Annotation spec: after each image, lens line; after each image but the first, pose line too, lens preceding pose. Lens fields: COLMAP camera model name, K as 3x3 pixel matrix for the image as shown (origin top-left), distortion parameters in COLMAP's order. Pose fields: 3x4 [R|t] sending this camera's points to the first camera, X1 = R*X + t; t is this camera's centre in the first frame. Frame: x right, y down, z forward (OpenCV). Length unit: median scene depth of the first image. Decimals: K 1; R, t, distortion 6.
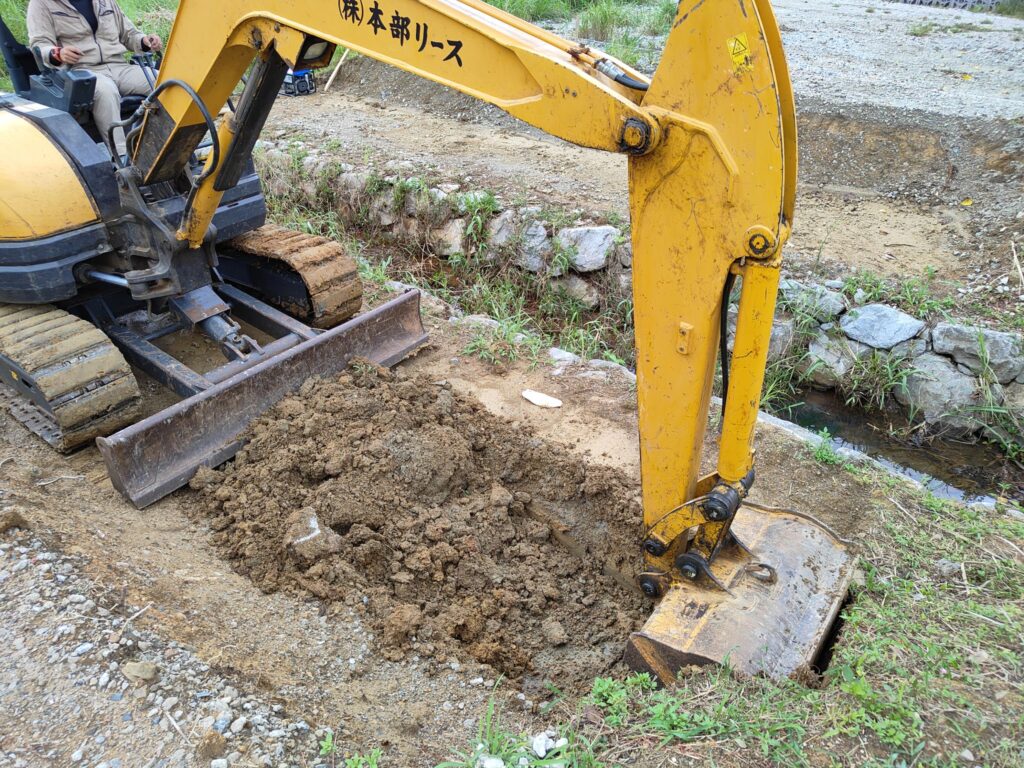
lens RADIAL K [[707.9, 0, 512.0], [0, 707.9, 384.0], [0, 0, 1]] dist [0.047592, -0.053349]
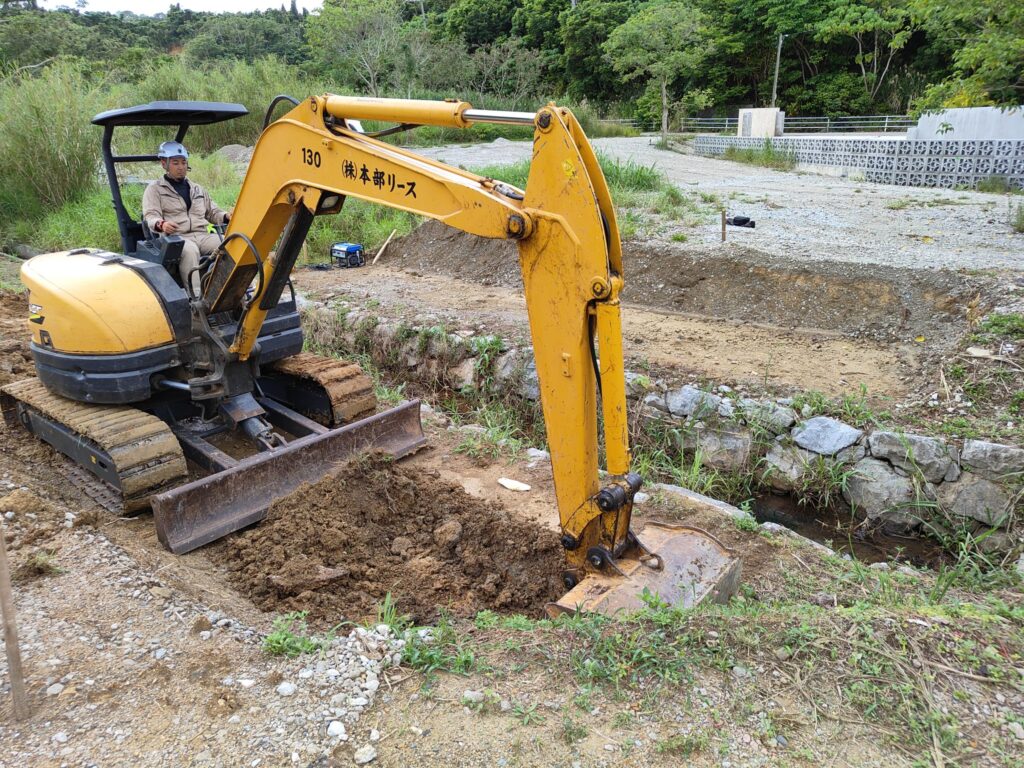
lens RADIAL K [[730.1, 0, 512.0], [0, 730.1, 384.0], [0, 0, 1]] dist [0.083865, -0.179802]
pose [[0.996775, -0.004589, -0.080113, 0.121531], [-0.015011, 0.970074, -0.242344, 0.136457], [0.078828, 0.242765, 0.966877, -0.195349]]
